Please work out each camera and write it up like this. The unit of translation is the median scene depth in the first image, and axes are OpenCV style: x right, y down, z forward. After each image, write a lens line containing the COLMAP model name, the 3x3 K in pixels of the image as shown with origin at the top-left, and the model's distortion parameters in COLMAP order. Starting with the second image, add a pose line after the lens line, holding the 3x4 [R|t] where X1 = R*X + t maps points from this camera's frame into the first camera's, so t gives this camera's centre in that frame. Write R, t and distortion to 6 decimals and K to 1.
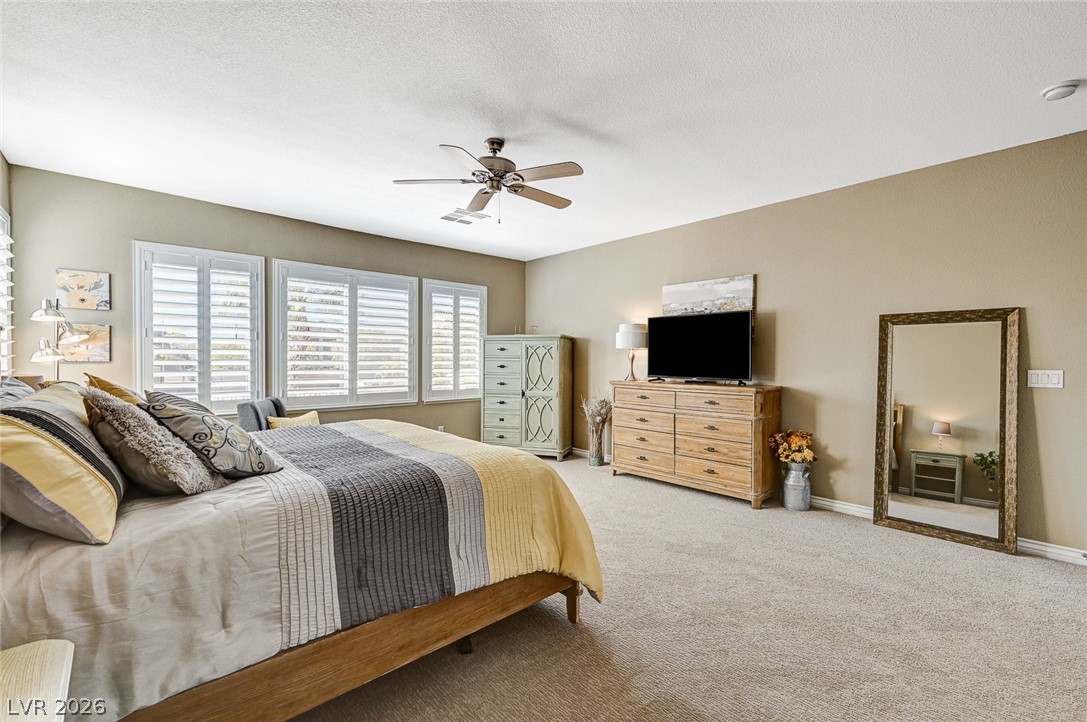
lens RADIAL K [[466.3, 0, 561.1], [0, 466.3, 360.1], [0, 0, 1]] dist [0.001307, 0.000501]
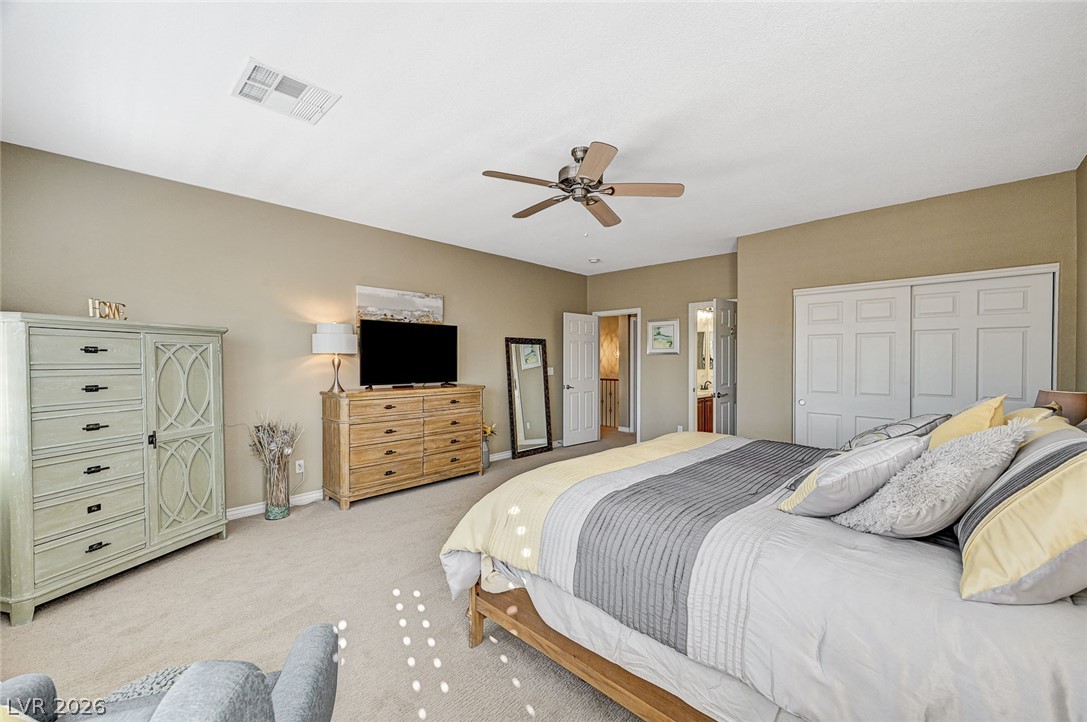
lens RADIAL K [[429.8, 0, 568.0], [0, 429.8, 360.6], [0, 0, 1]] dist [-0.000169, 0.000053]
pose [[-0.082268, -0.006080, 0.996592, -0.705060], [0.004725, 0.999968, 0.006491, -0.016751], [-0.996599, 0.005243, -0.082237, 0.715681]]
